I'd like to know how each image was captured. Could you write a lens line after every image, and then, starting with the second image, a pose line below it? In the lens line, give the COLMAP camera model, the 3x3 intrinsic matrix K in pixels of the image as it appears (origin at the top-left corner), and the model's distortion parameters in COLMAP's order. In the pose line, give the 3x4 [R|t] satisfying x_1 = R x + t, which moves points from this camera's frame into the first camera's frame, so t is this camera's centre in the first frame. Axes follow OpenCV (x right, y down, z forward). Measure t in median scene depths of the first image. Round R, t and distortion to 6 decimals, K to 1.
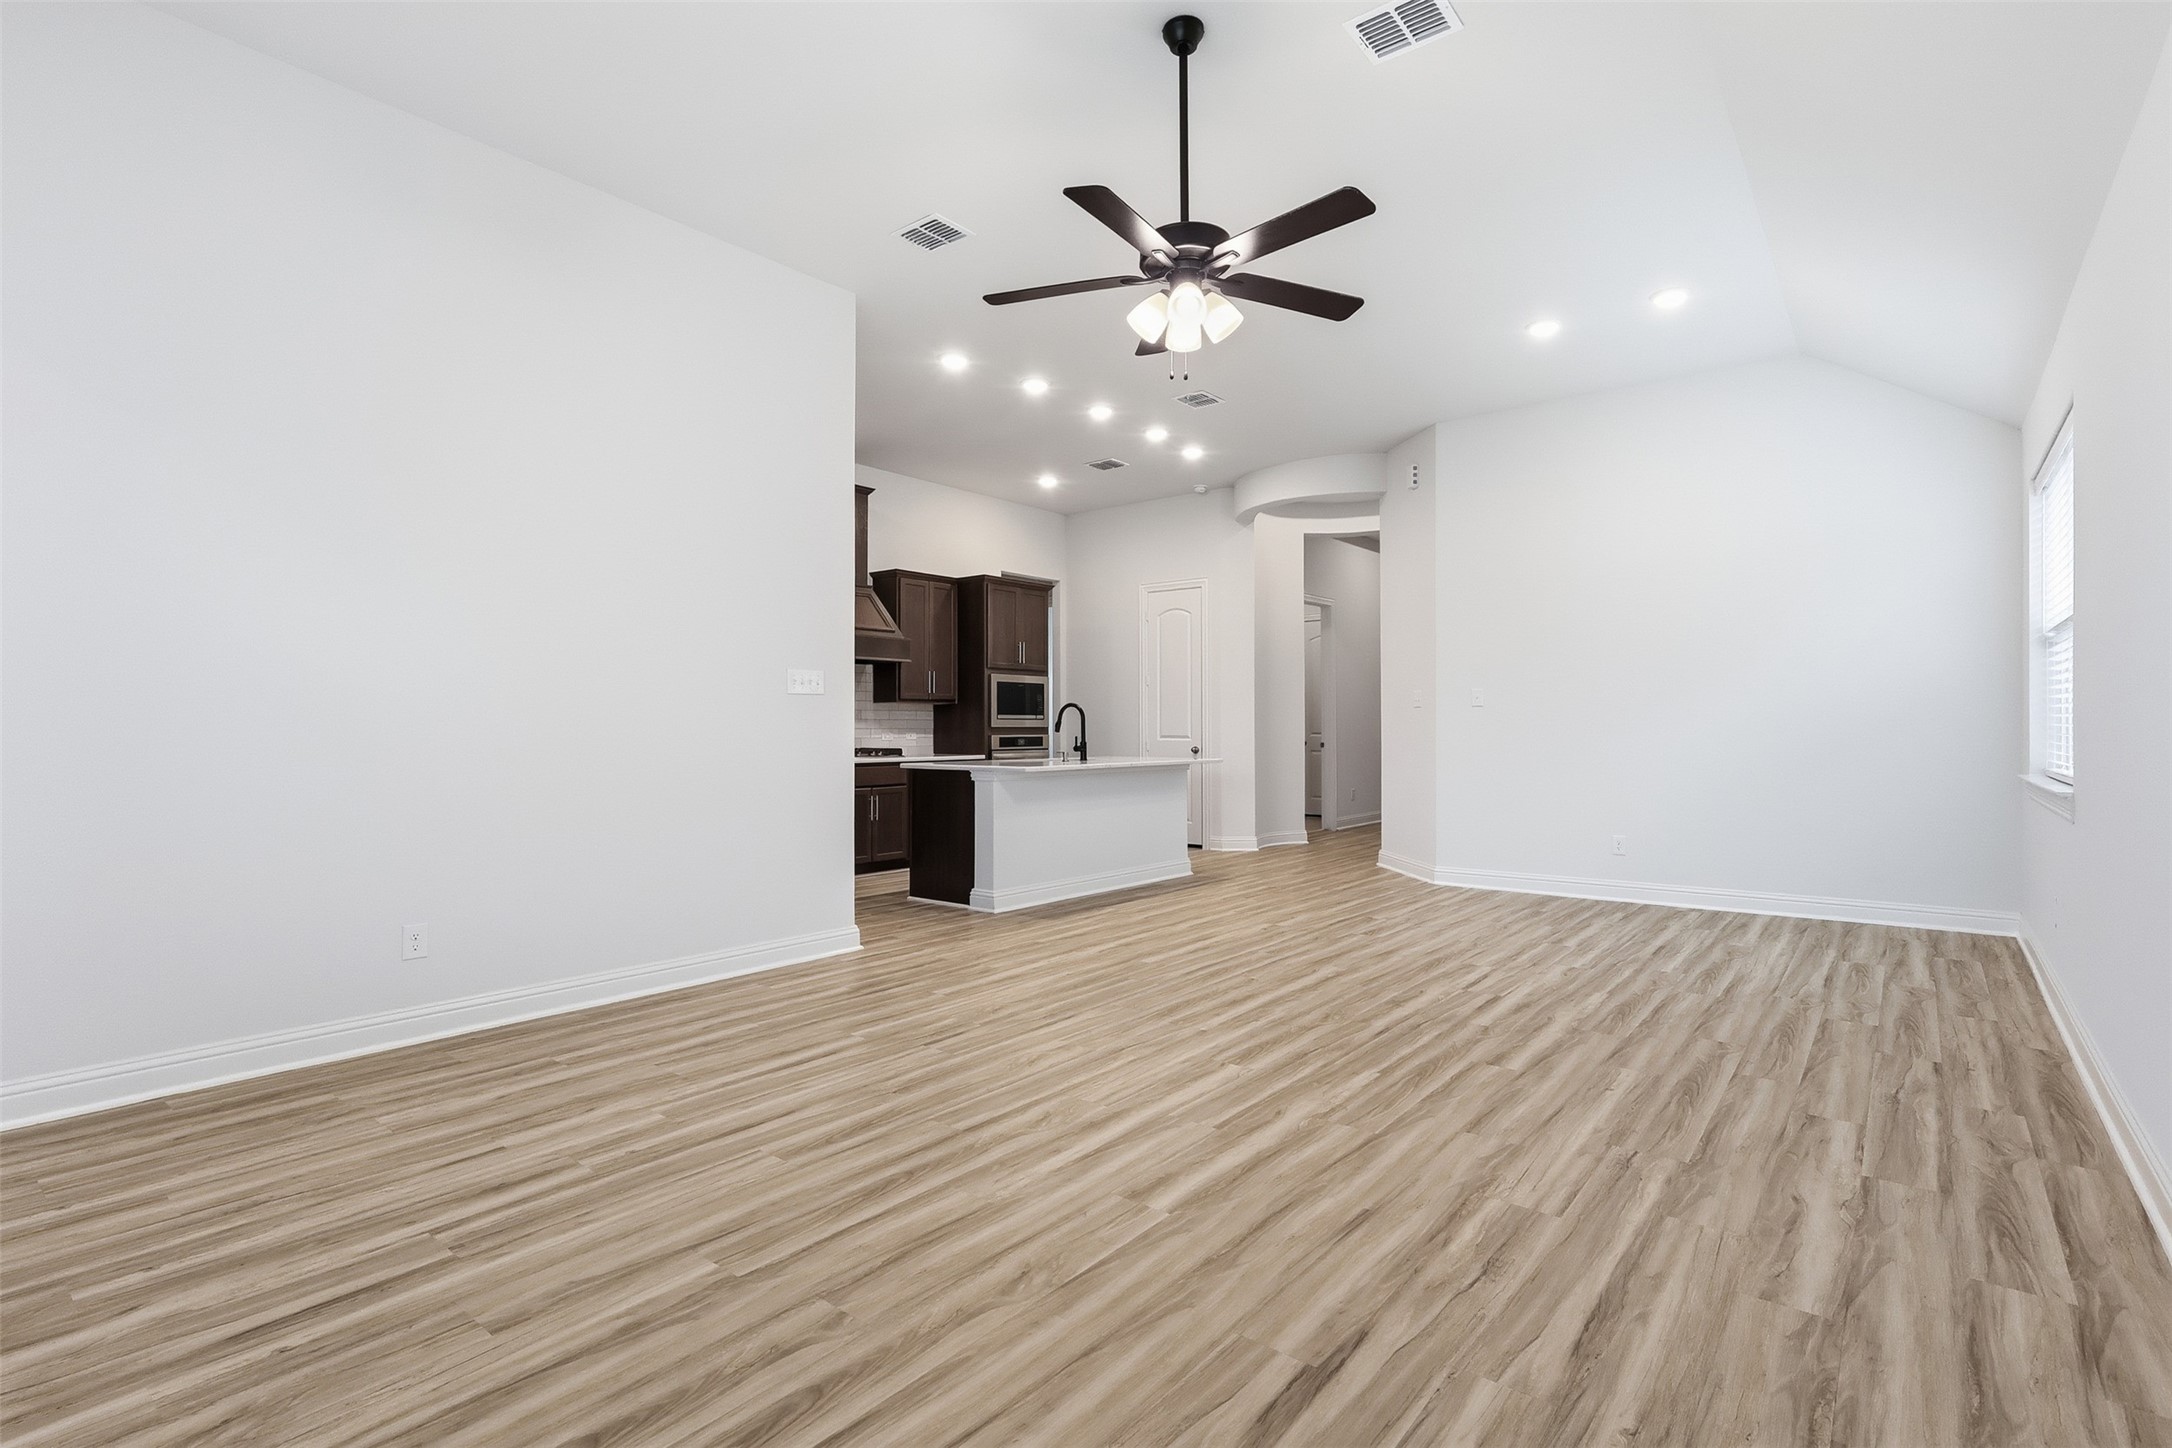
lens RADIAL K [[1046.0, 0, 1086.0], [0, 1046.0, 724.0], [0, 0, 1]] dist [-0.000343, -0.000473]
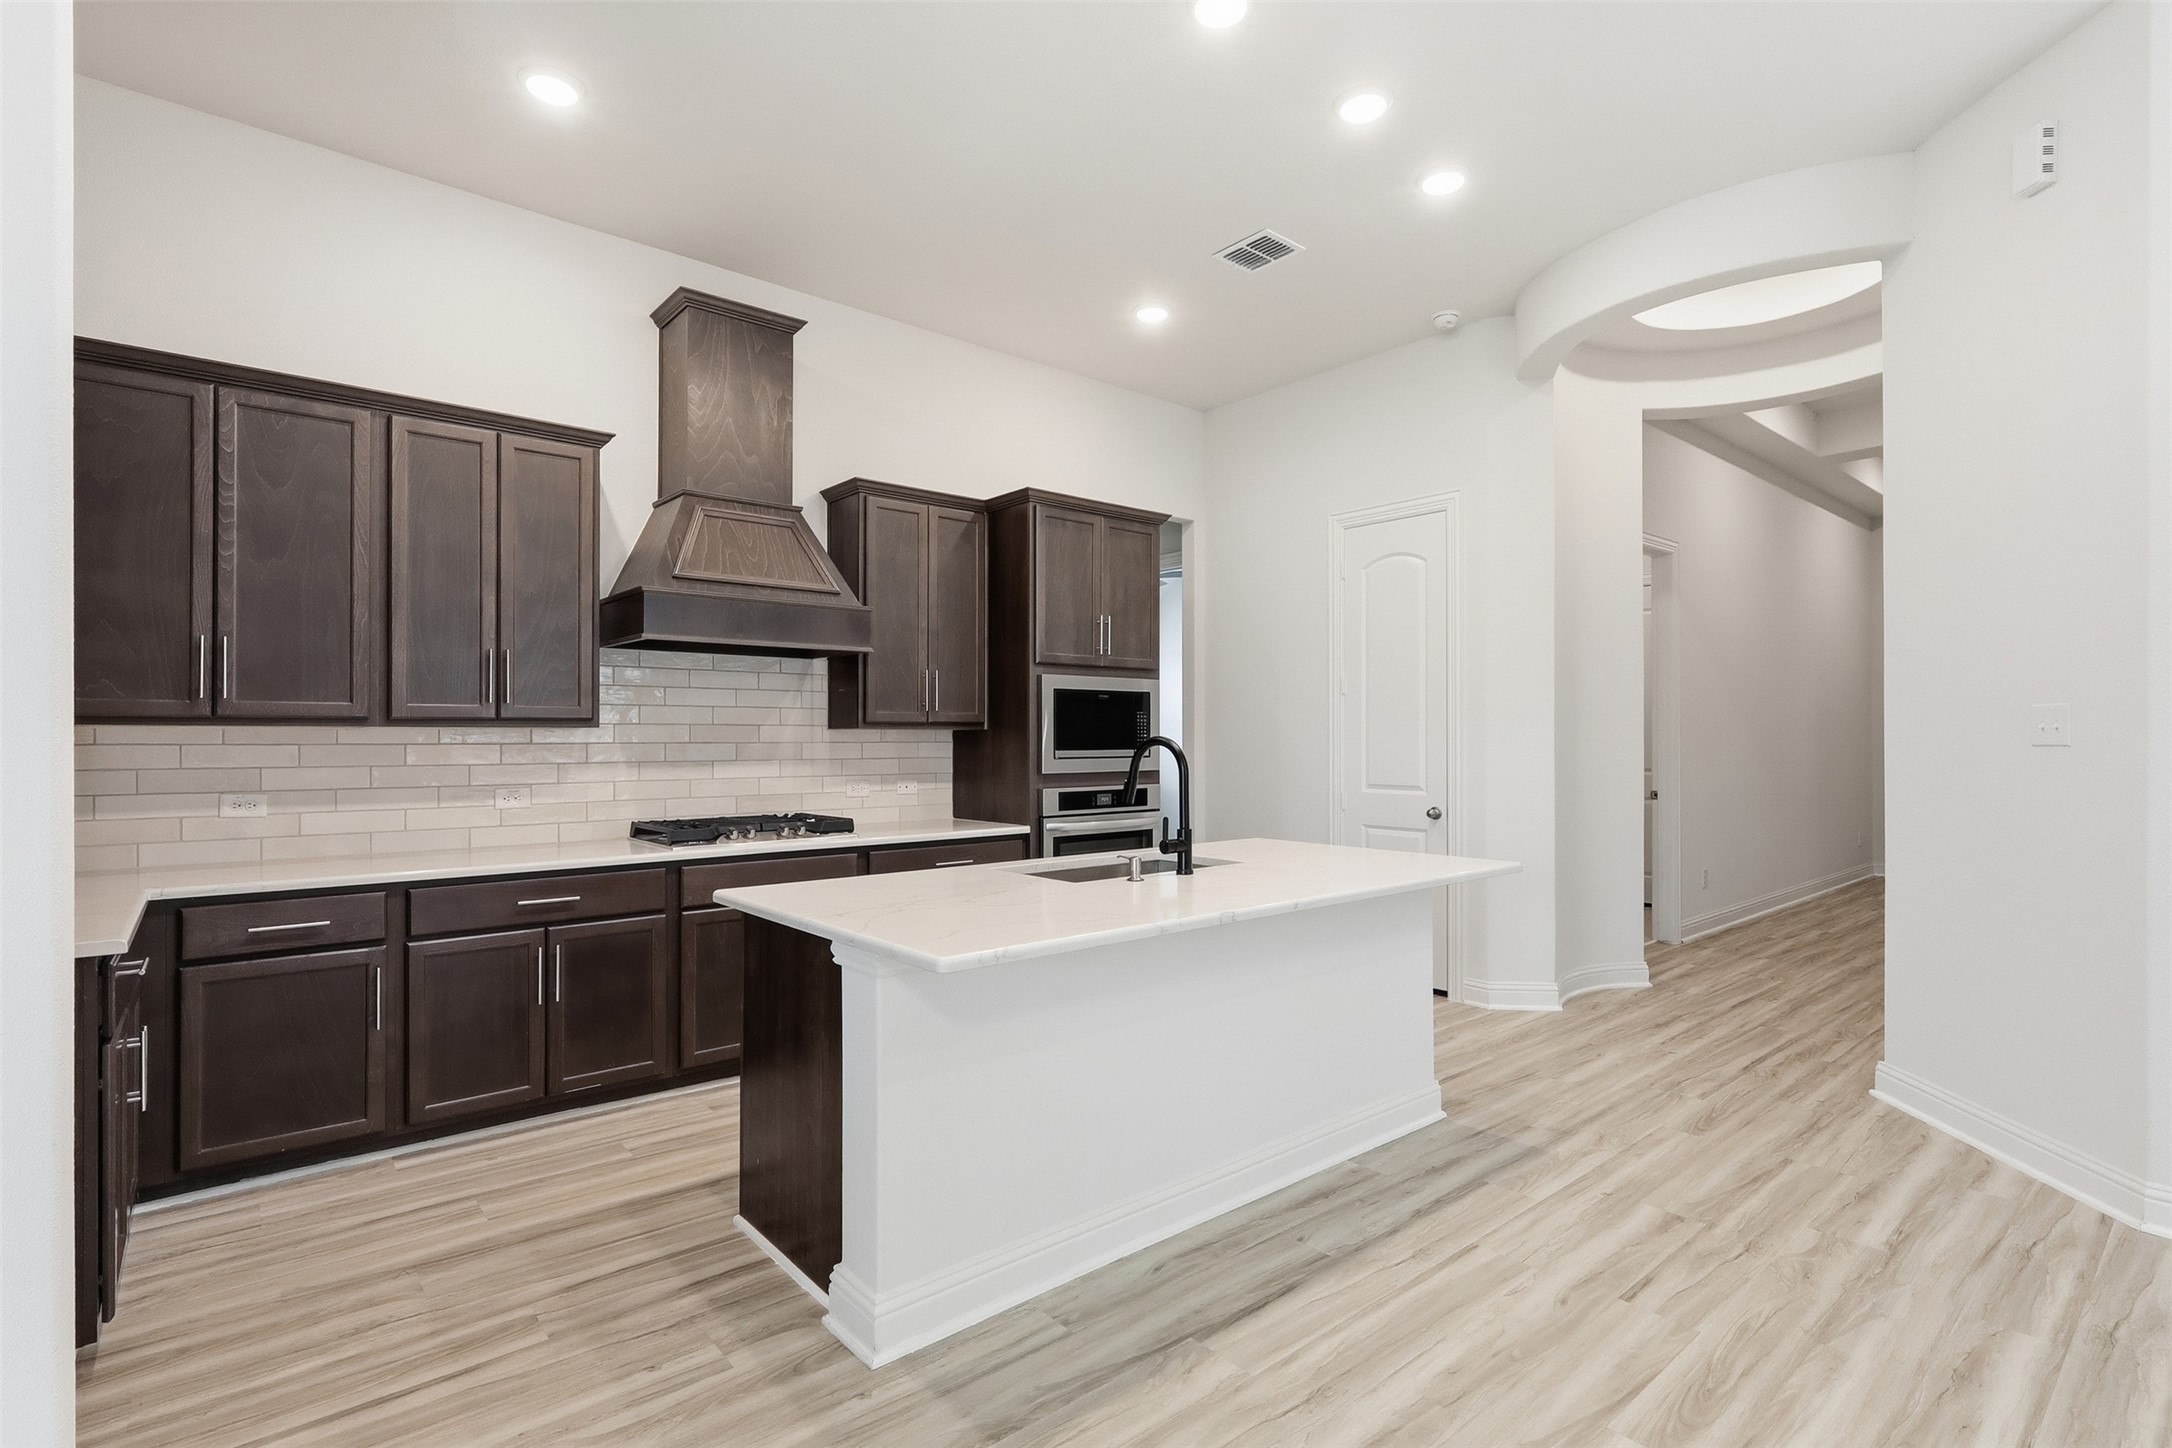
lens RADIAL K [[1046.0, 0, 1086.0], [0, 1046.0, 724.0], [0, 0, 1]] dist [-0.000343, -0.000473]
pose [[0.982210, -0.000323, -0.187784, 0.031338], [-0.000950, 0.999977, -0.006684, -0.018783], [0.187781, 0.006743, 0.982188, 0.472154]]
